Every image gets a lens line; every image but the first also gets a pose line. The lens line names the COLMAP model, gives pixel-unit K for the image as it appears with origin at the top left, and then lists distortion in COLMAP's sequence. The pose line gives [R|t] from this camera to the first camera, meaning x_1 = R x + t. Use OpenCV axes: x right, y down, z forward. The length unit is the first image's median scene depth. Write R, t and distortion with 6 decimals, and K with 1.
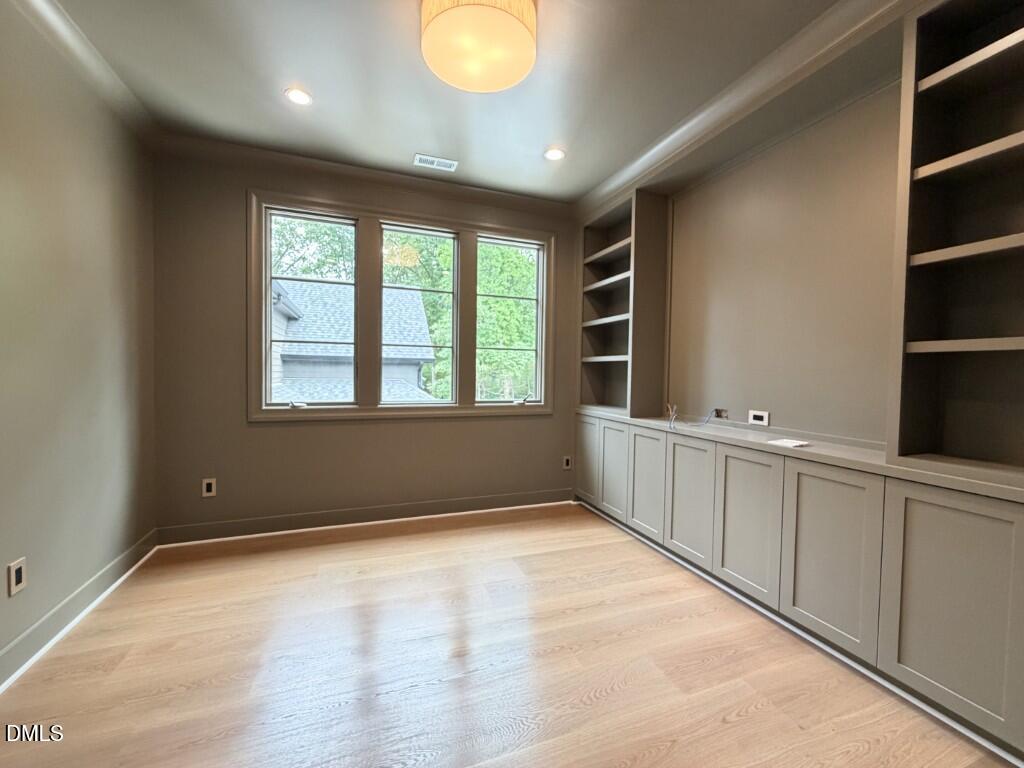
lens RADIAL K [[410.2, 0, 509.8], [0, 410.2, 384.1], [0, 0, 1]] dist [0.001494, -0.000121]
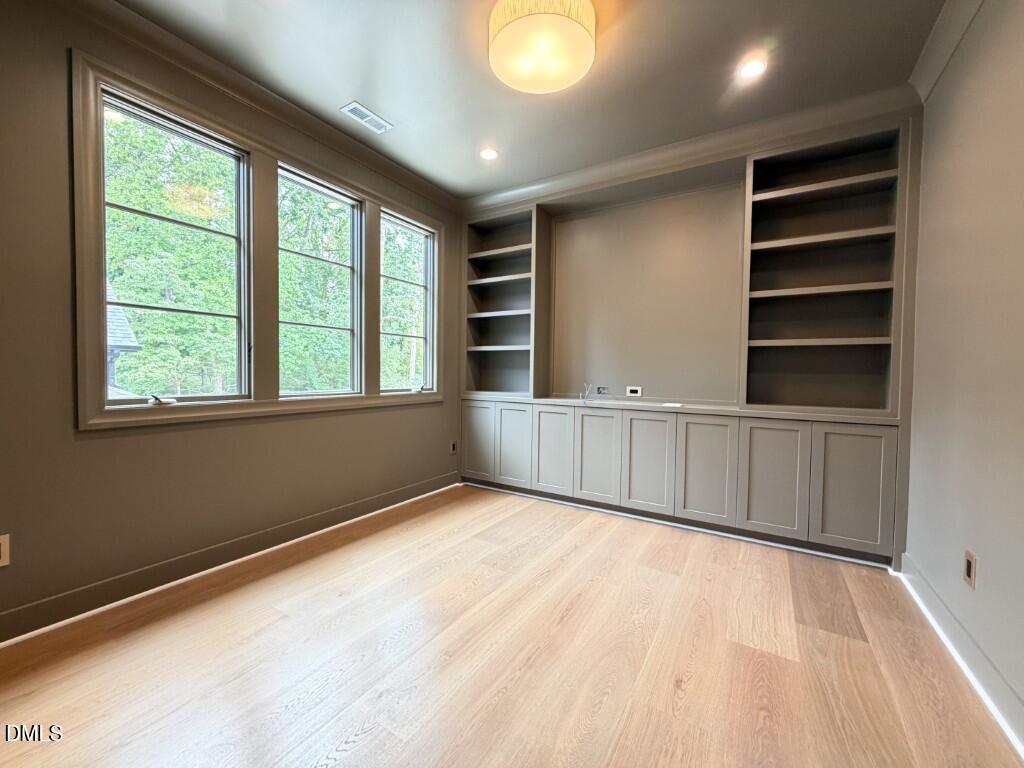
lens RADIAL K [[410.2, 0, 509.8], [0, 410.2, 384.1], [0, 0, 1]] dist [0.001494, -0.000121]
pose [[0.793429, -0.023204, 0.608221, -0.467741], [0.017132, 0.999729, 0.015792, 0.021228], [-0.608422, -0.002110, 0.793611, 0.108368]]
